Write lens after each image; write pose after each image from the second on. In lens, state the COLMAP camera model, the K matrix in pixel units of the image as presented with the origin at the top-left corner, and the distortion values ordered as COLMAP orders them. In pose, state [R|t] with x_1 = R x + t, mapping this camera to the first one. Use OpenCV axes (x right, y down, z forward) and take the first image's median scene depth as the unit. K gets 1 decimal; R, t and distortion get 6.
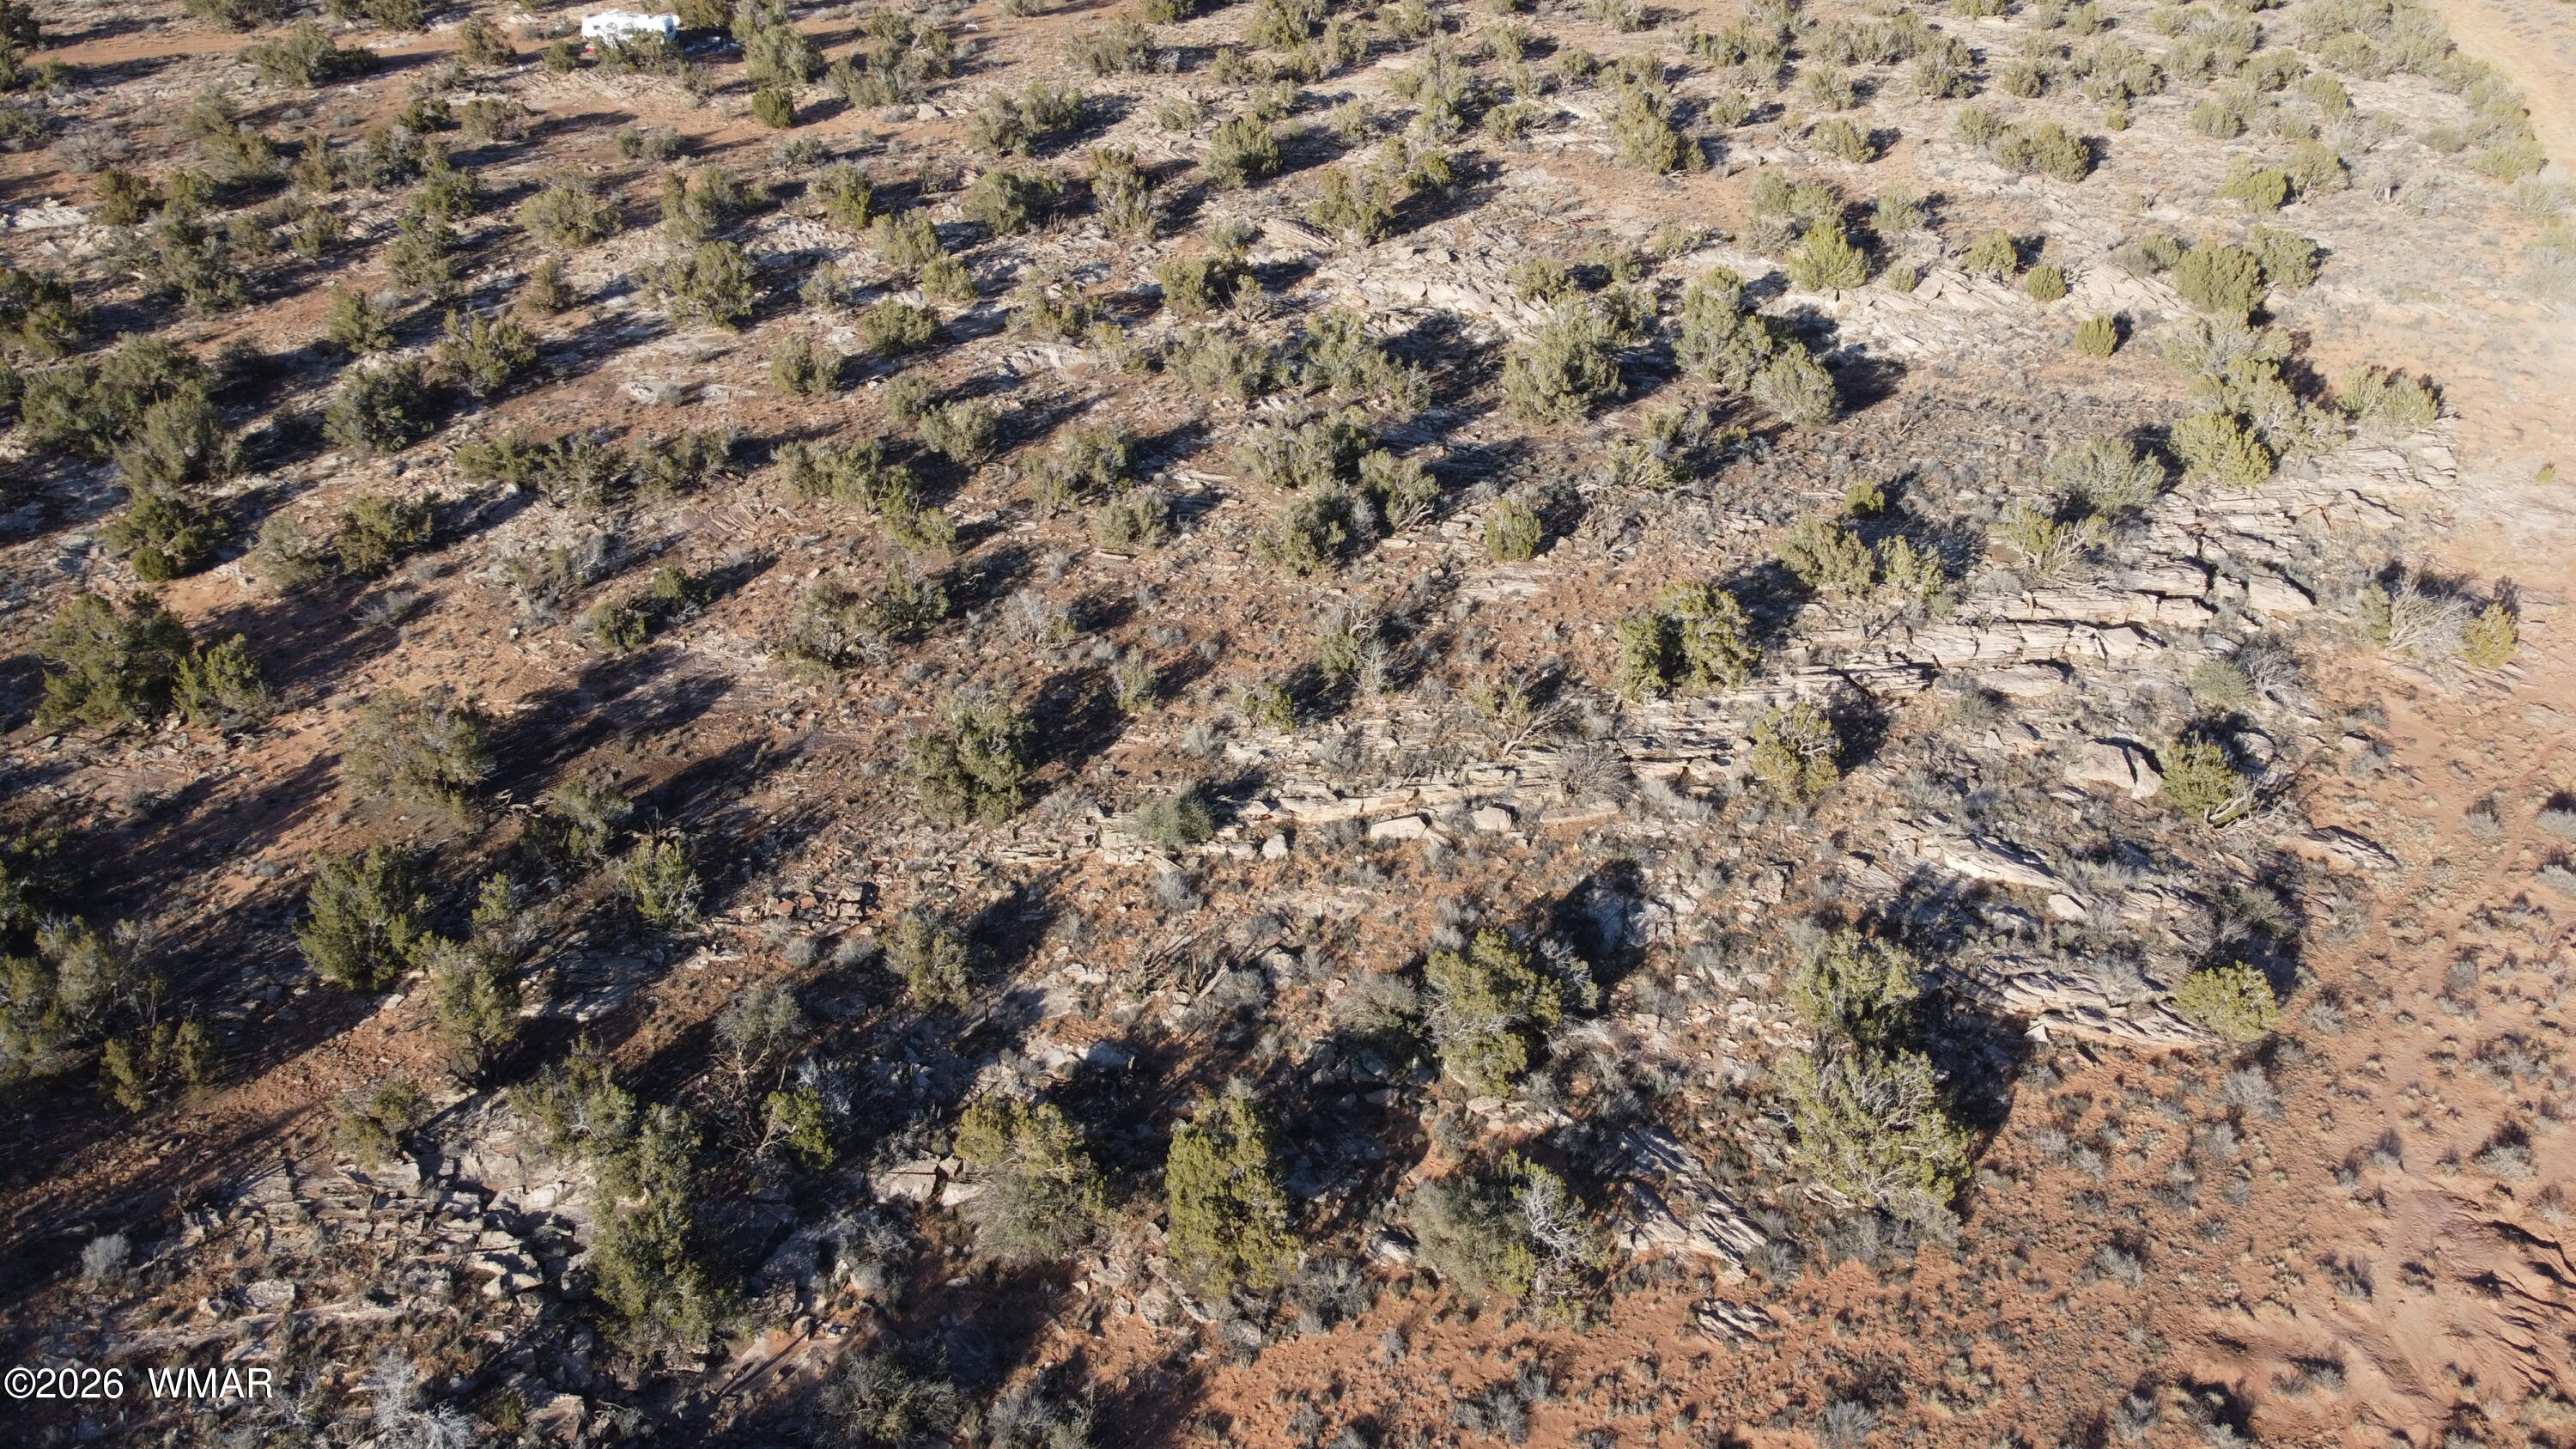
lens RADIAL K [[1979.4, 0, 1288.0], [0, 1979.4, 724.5], [0, 0, 1]] dist [0.006572, -0.009875]
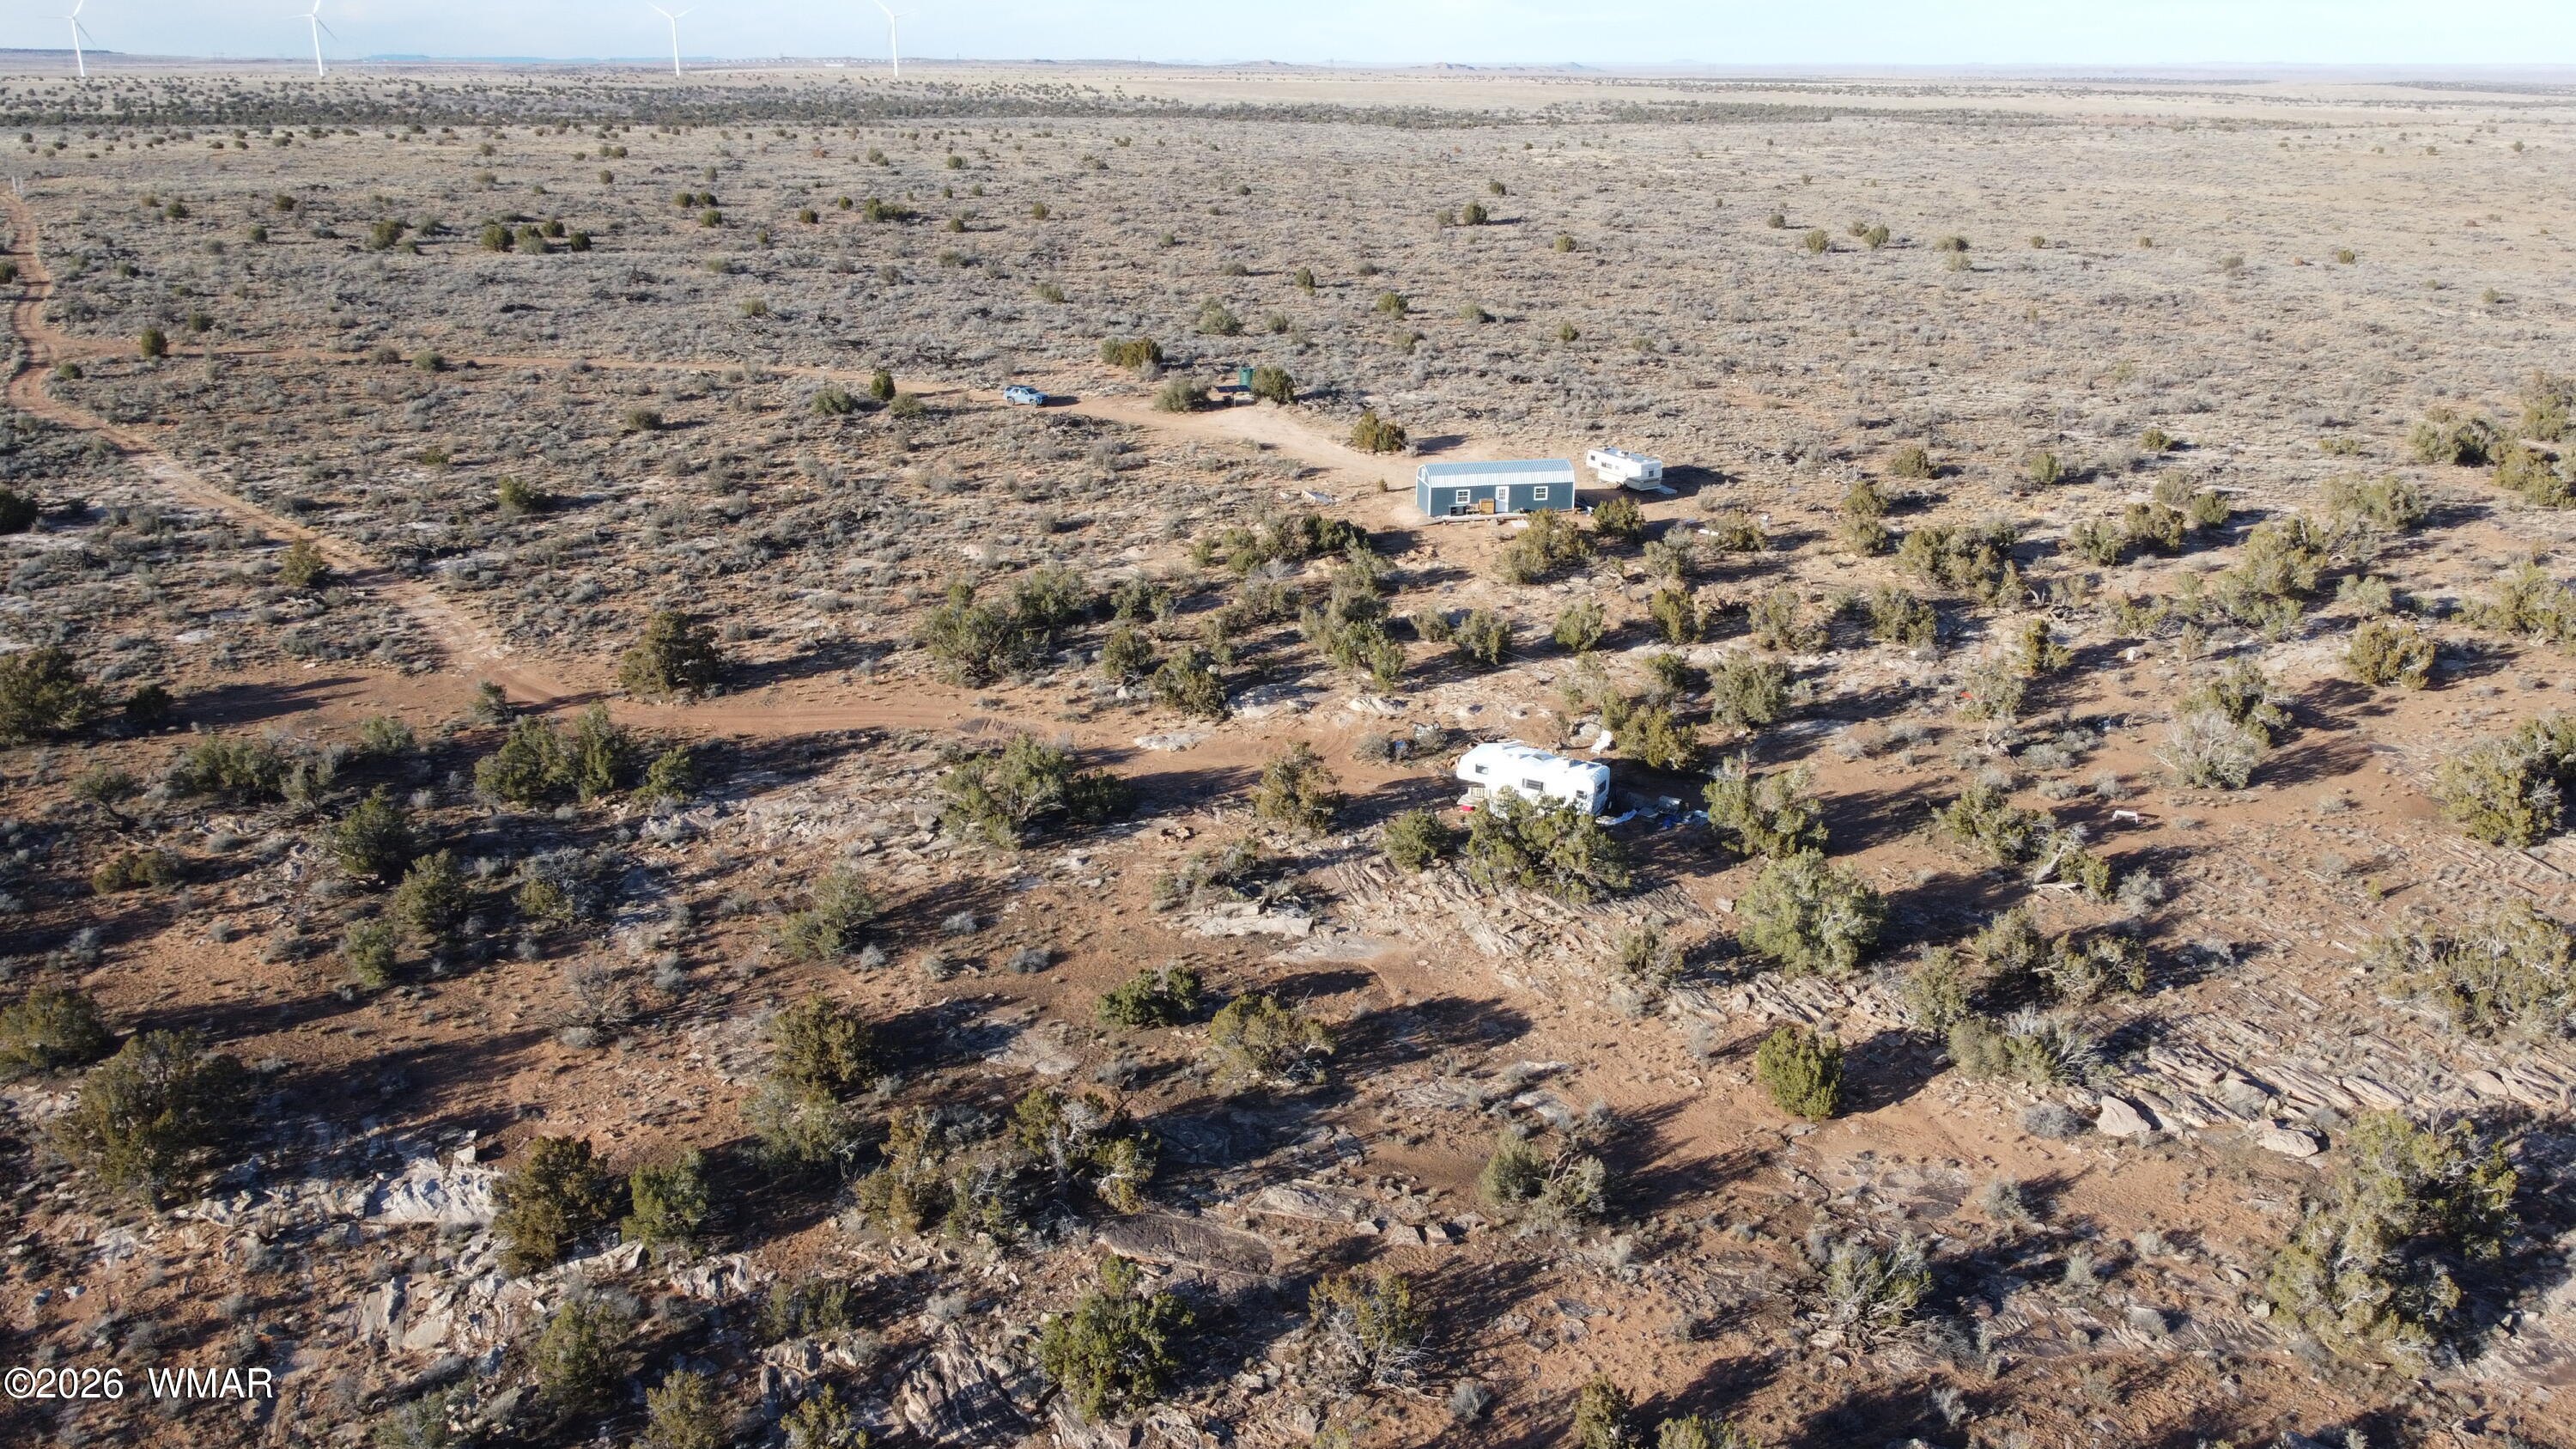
lens RADIAL K [[1979.4, 0, 1288.0], [0, 1979.4, 724.5], [0, 0, 1]] dist [0.006572, -0.009875]
pose [[0.917036, 0.130178, -0.376960, -0.322577], [-0.199298, 0.968323, -0.150438, -0.470288], [0.345436, 0.213084, 0.913931, 0.779088]]
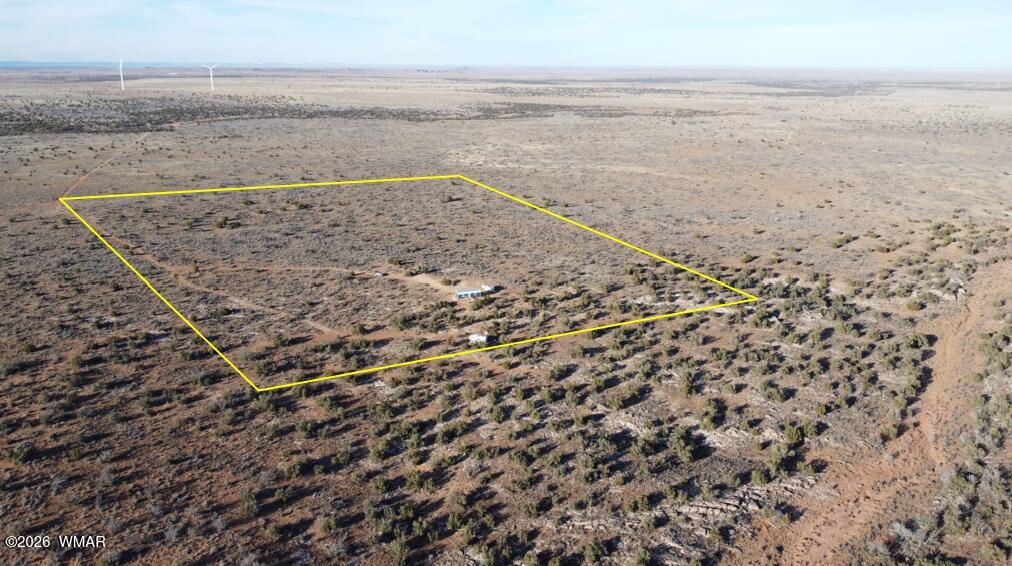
lens RADIAL K [[783.8, 0, 506.0], [0, 783.8, 283.0], [0, 0, 1]] dist [0.004524, -0.005902]
pose [[0.974954, 0.065998, -0.212390, 0.240696], [-0.114509, 0.967615, -0.224963, -0.100896], [0.190665, 0.243649, 0.950937, -1.528102]]
